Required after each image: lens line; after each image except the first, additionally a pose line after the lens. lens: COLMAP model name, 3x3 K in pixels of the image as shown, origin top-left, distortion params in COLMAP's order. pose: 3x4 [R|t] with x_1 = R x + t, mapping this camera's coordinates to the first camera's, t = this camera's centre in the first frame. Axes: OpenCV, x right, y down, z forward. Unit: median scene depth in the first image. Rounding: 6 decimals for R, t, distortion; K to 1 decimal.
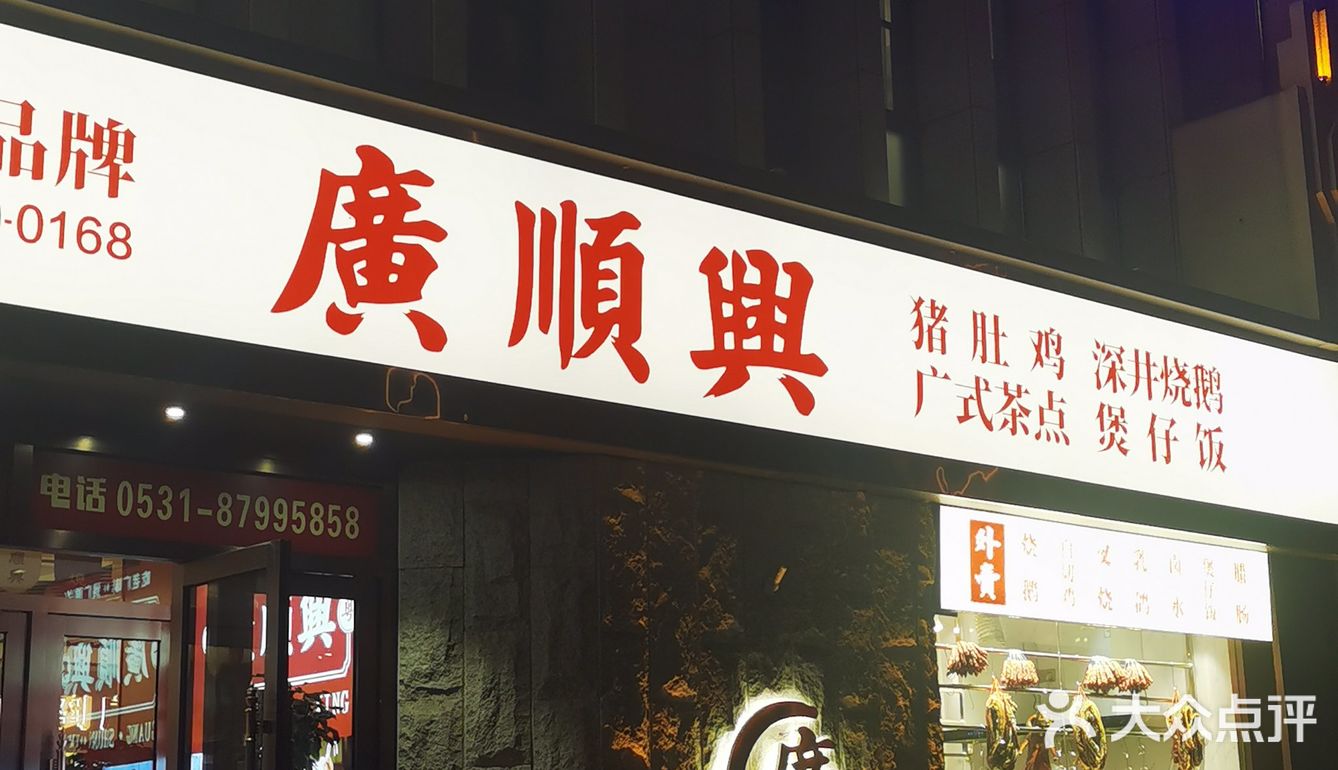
lens RADIAL K [[1862.7, 0, 669.0], [0, 1862.7, 385.0], [0, 0, 1]] dist [0.007533, -0.411888]
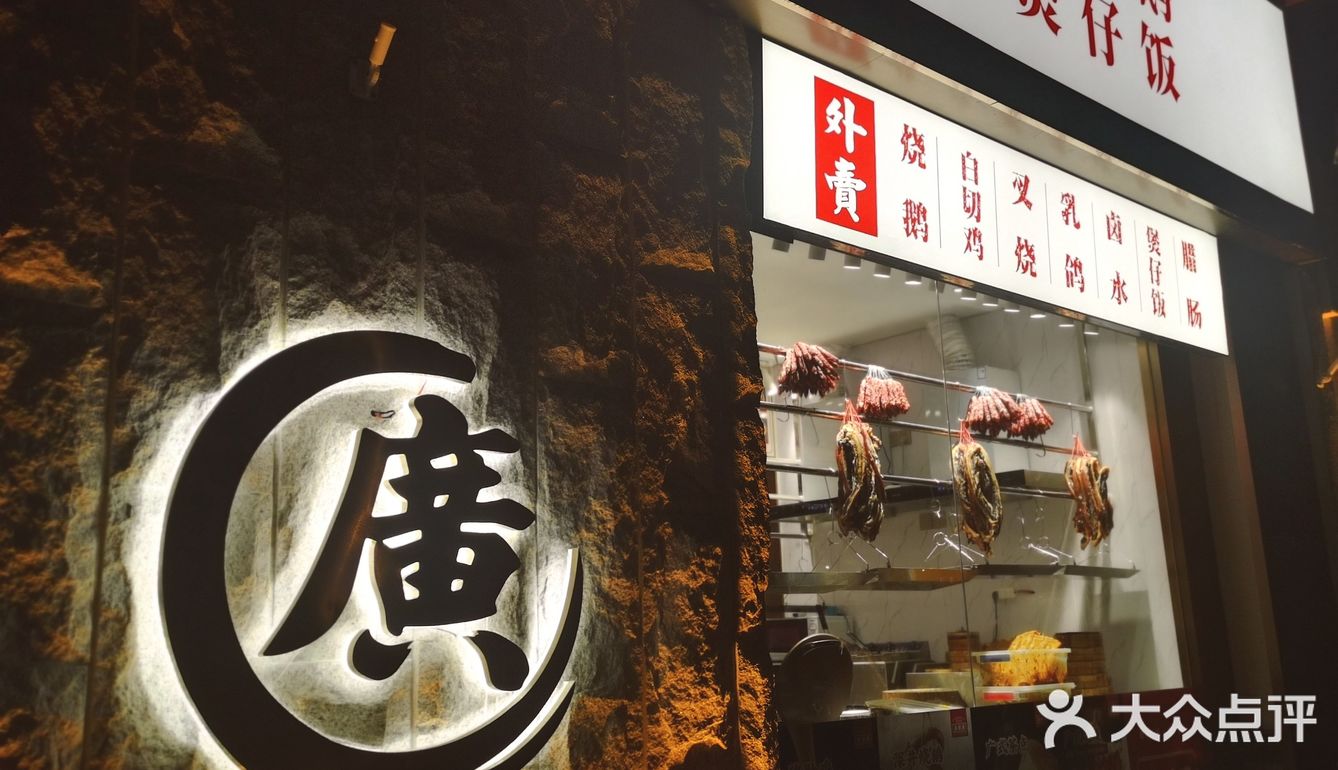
lens RADIAL K [[1163.8, 0, 734.6], [0, 1163.8, 356.7], [0, 0, 1]] dist [0.006024, 0.003779]
pose [[0.994939, -0.001816, 0.100462, 0.102092], [0.000851, 0.999953, 0.009649, 0.154067], [-0.100475, -0.009515, 0.994894, 0.653351]]
